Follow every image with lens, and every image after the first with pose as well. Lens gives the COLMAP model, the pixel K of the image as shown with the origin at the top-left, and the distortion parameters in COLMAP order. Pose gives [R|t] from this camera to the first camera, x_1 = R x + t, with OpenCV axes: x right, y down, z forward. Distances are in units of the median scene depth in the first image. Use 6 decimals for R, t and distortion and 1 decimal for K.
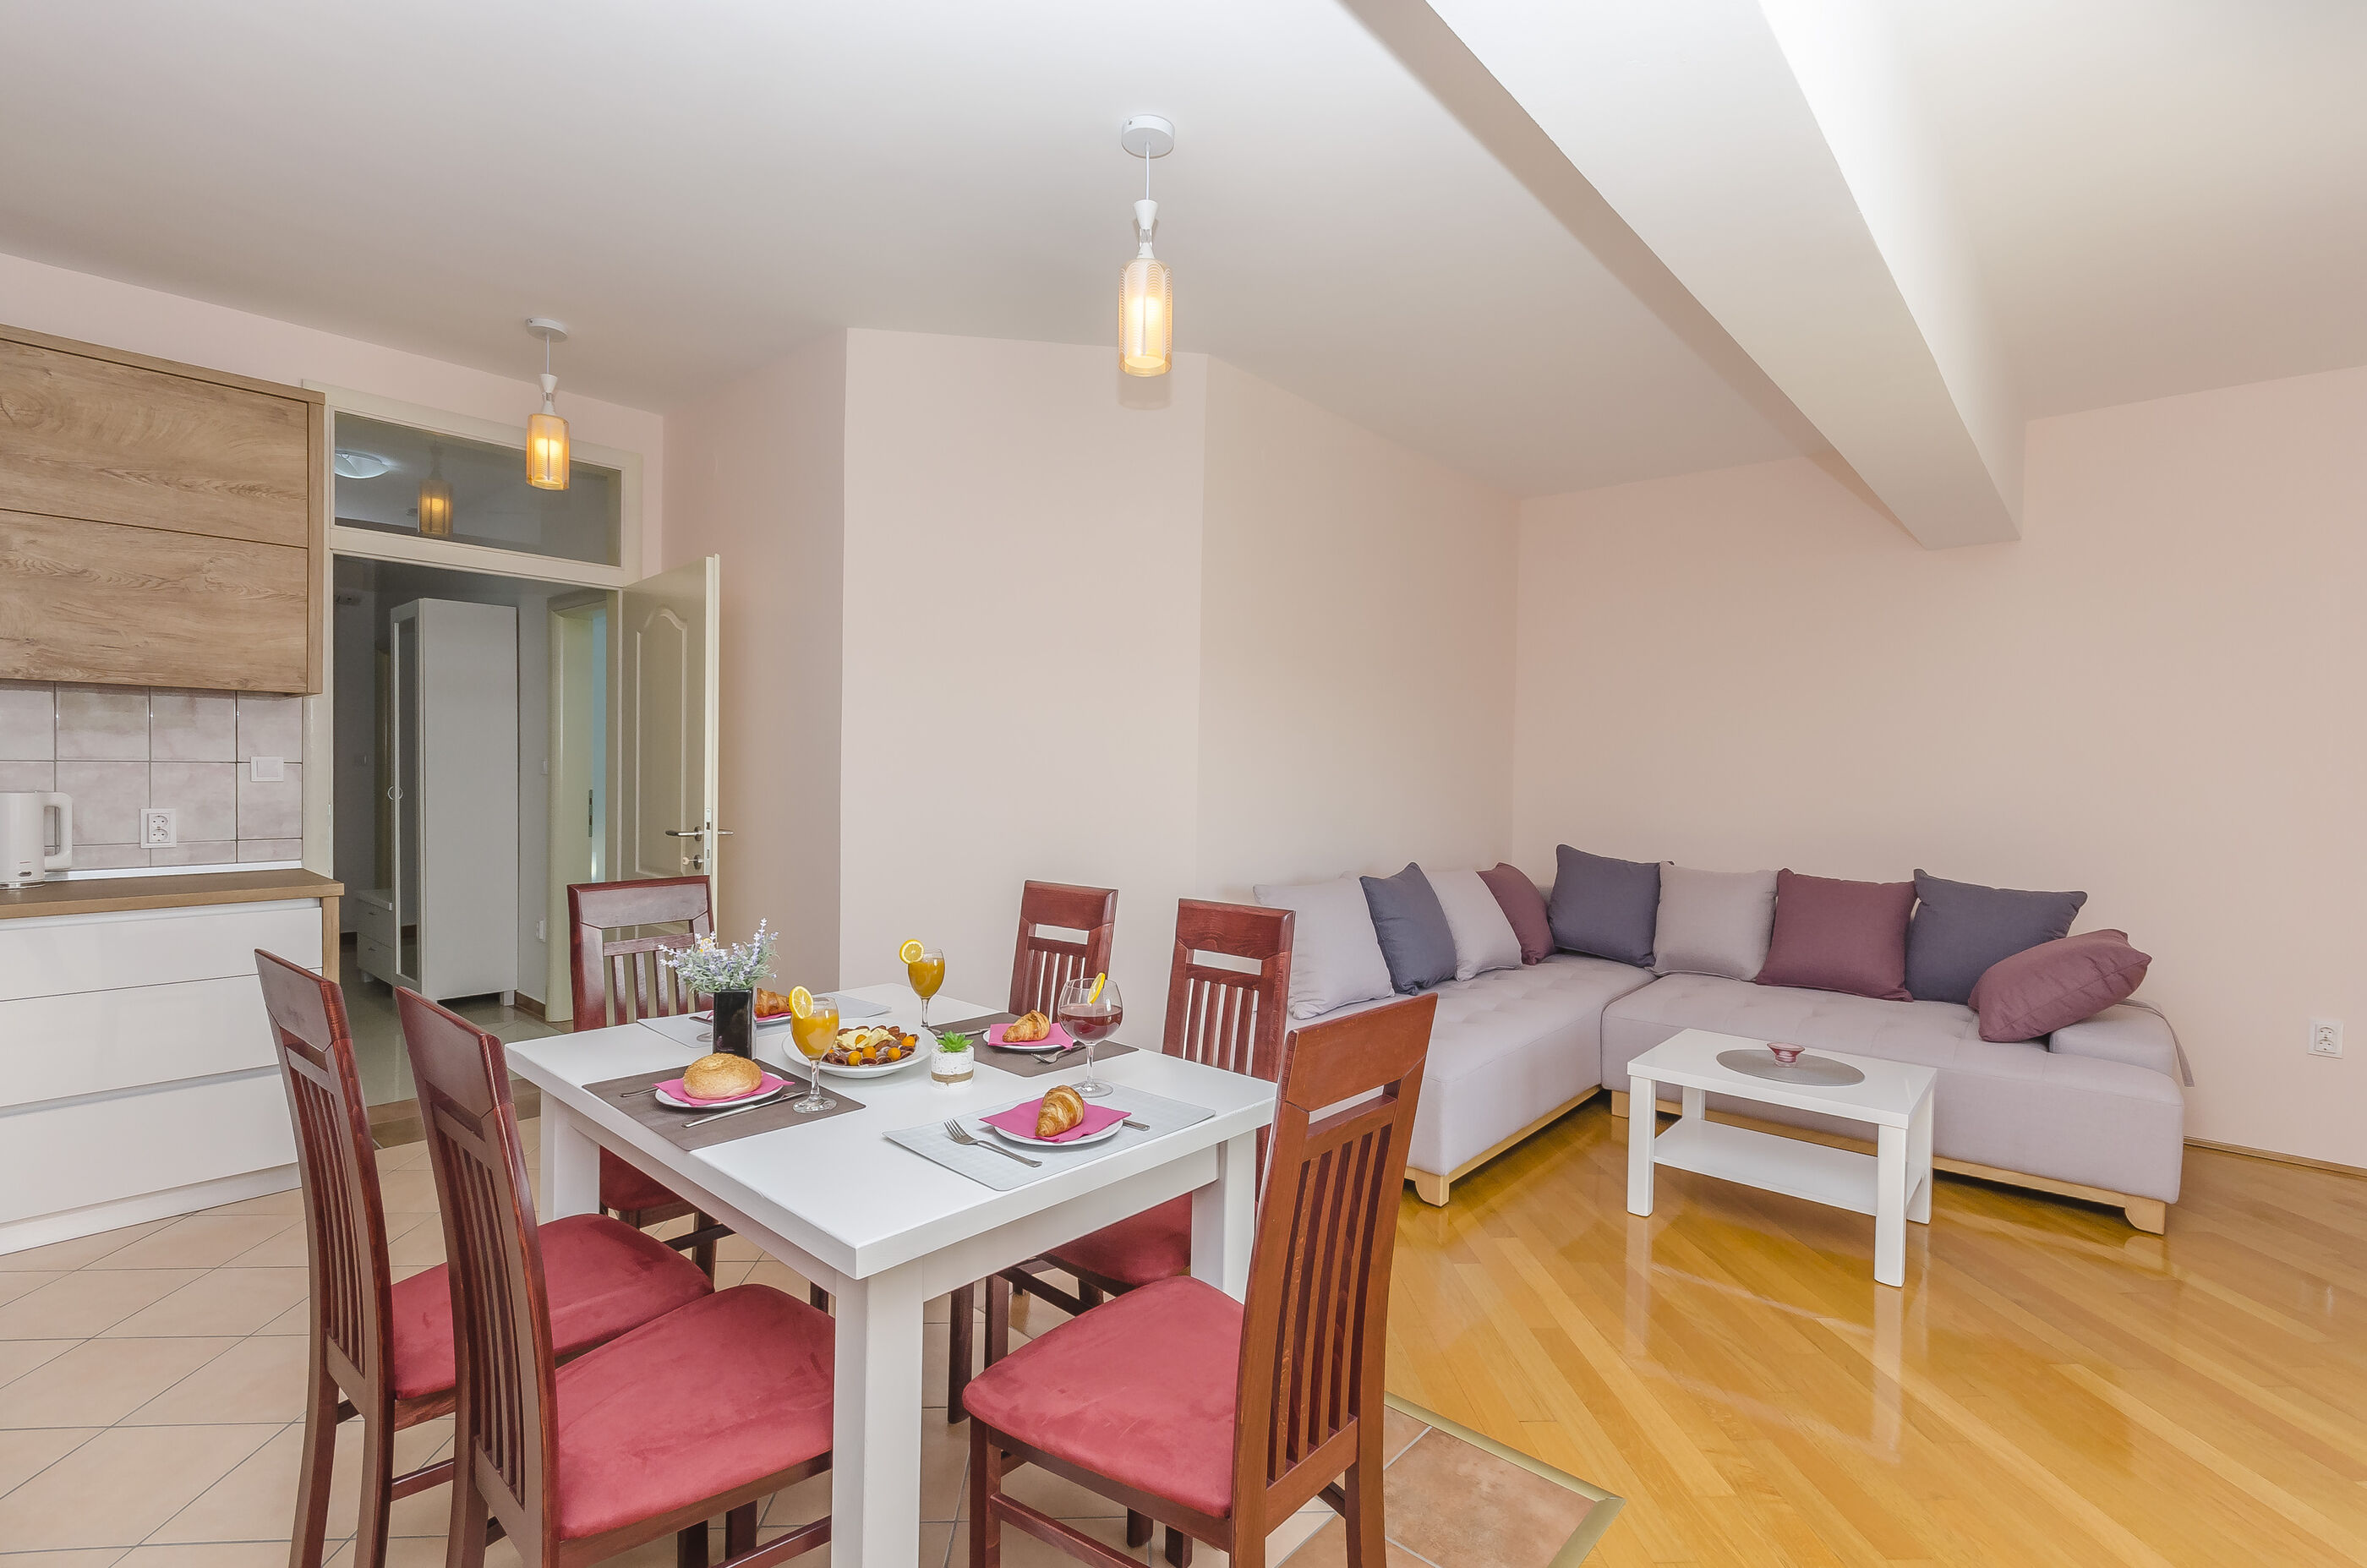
lens RADIAL K [[1037.1, 0, 1172.8], [0, 1037.1, 788.5], [0, 0, 1]] dist [0.012659, -0.000420]
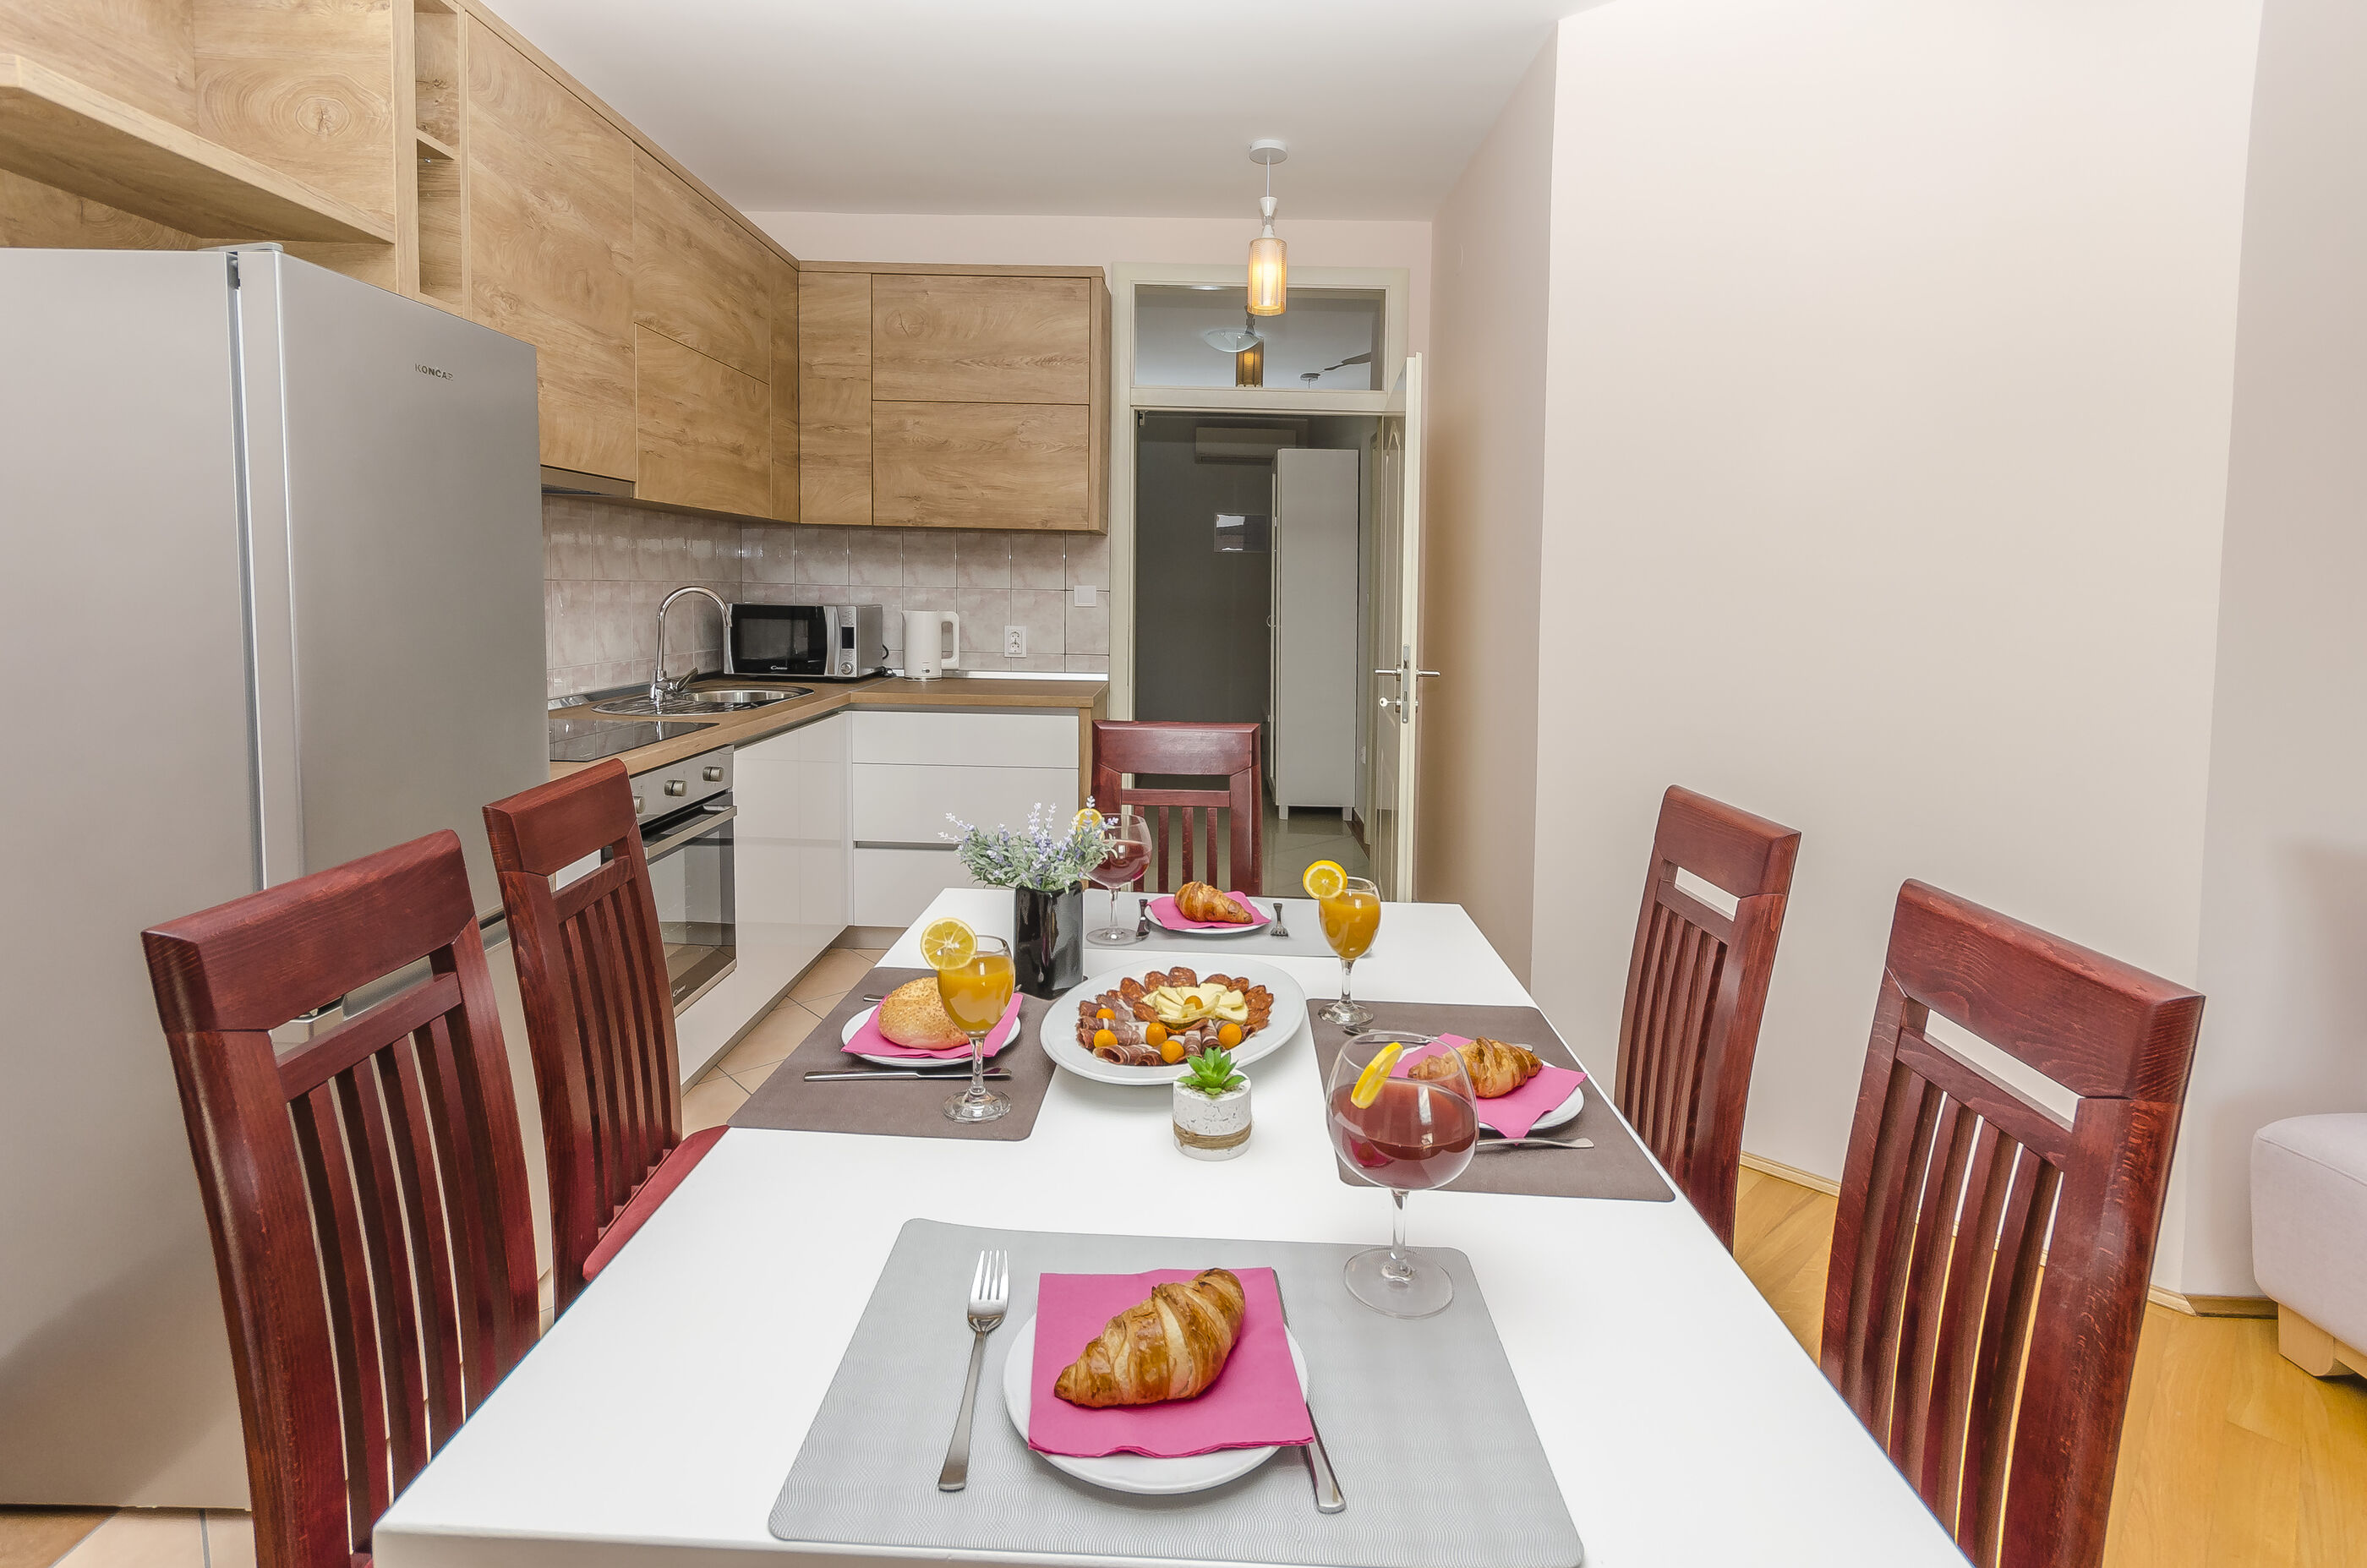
lens RADIAL K [[1037.1, 0, 1160.8], [0, 1037.1, 627.9], [0, 0, 1]] dist [0.012659, -0.000420]
pose [[0.649519, 0.030781, -0.759722, 0.110740], [-0.028930, 0.999457, 0.015761, -0.003926], [0.759795, 0.011742, 0.650057, 0.341940]]
